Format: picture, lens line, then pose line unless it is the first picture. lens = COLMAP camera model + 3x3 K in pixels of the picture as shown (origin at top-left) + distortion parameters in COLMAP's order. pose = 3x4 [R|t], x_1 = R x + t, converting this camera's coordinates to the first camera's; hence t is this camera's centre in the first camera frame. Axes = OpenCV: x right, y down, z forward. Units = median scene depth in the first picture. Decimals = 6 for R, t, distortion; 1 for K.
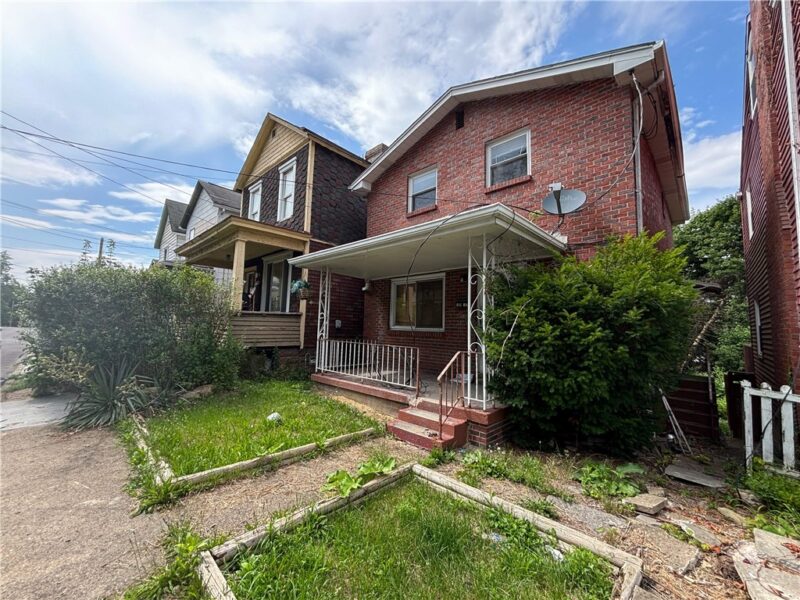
lens RADIAL K [[321.0, 0, 398.3], [0, 321.0, 300.2], [0, 0, 1]] dist [-0.004027, -0.000736]
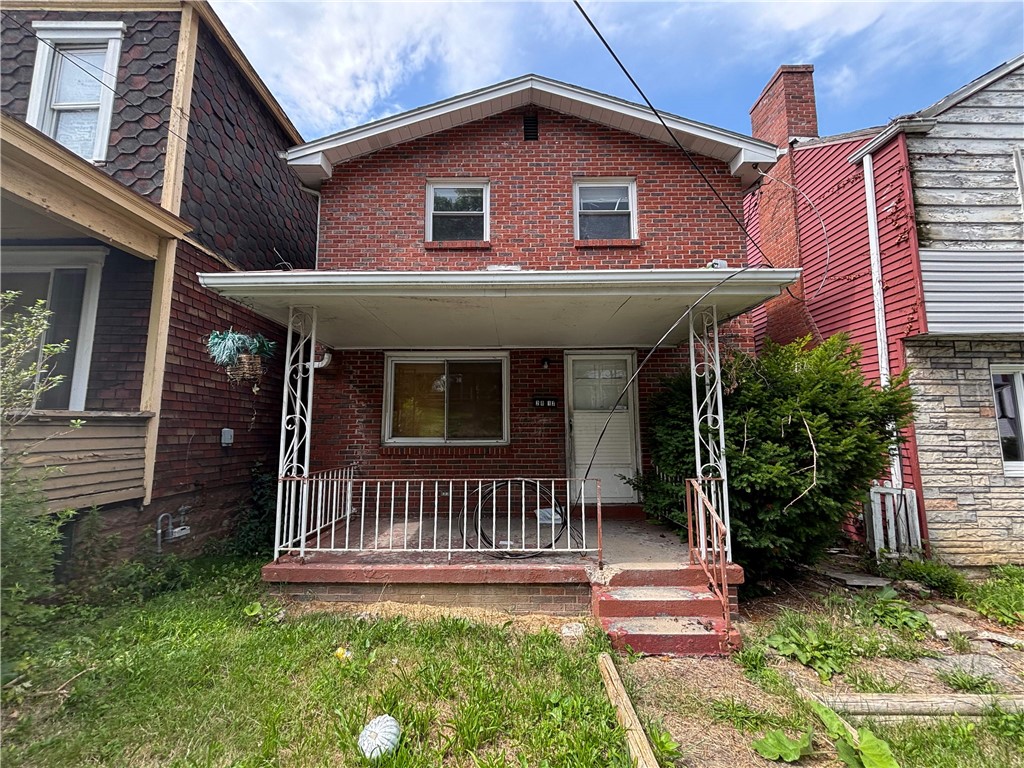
lens RADIAL K [[410.9, 0, 510.2], [0, 410.9, 383.8], [0, 0, 1]] dist [-0.004027, -0.000736]
pose [[0.724082, 0.052196, 0.687736, -0.404766], [-0.036781, 0.998636, -0.037066, 0.007438], [-0.688733, 0.001543, 0.725014, 0.406362]]
